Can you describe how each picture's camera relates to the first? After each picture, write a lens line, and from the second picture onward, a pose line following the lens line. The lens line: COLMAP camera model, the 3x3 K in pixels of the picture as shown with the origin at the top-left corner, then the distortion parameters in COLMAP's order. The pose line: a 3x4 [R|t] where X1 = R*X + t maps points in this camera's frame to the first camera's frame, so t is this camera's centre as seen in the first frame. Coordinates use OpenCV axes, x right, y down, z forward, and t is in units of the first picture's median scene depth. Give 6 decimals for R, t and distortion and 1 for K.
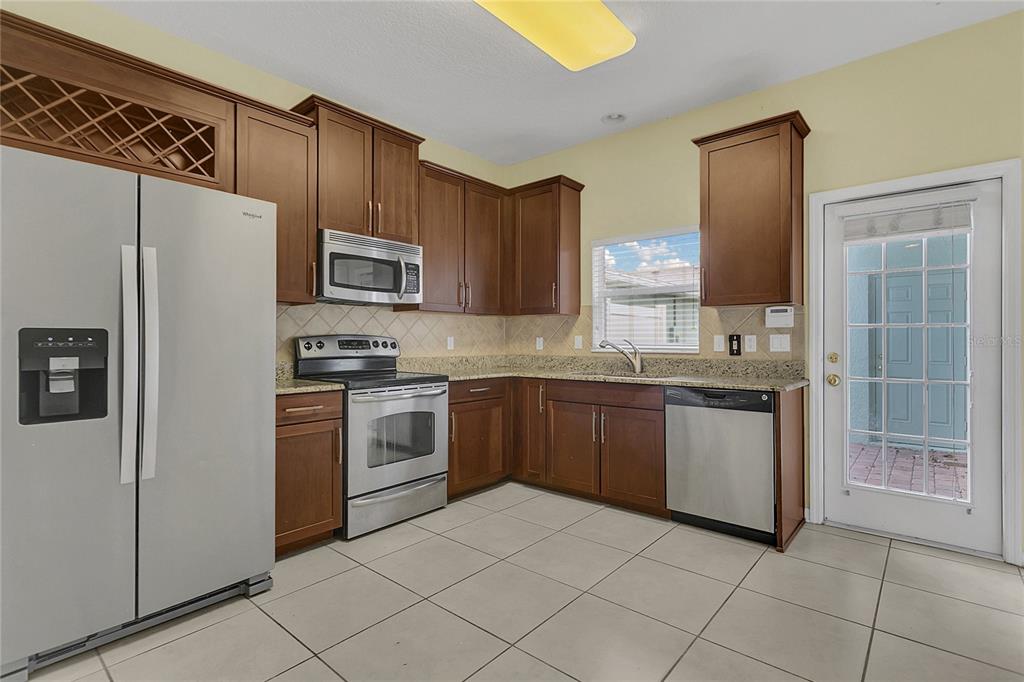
lens RADIAL K [[487.2, 0, 512.0], [0, 487.2, 341.0], [0, 0, 1]] dist [0.001593, 0.000454]
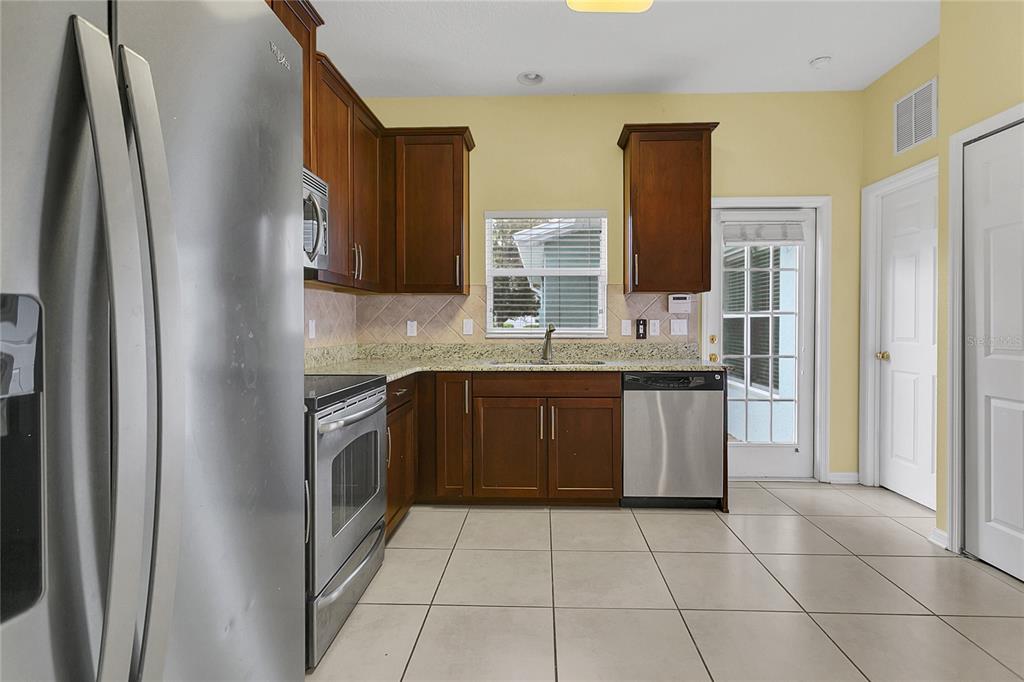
lens RADIAL K [[494.9, 0, 519.4], [0, 494.9, 332.3], [0, 0, 1]] dist [-0.003599, -0.000208]
pose [[0.783707, -0.011116, 0.621031, -0.415225], [0.000562, 0.999852, 0.017187, -0.003693], [-0.621130, -0.013121, 0.783597, 0.318549]]
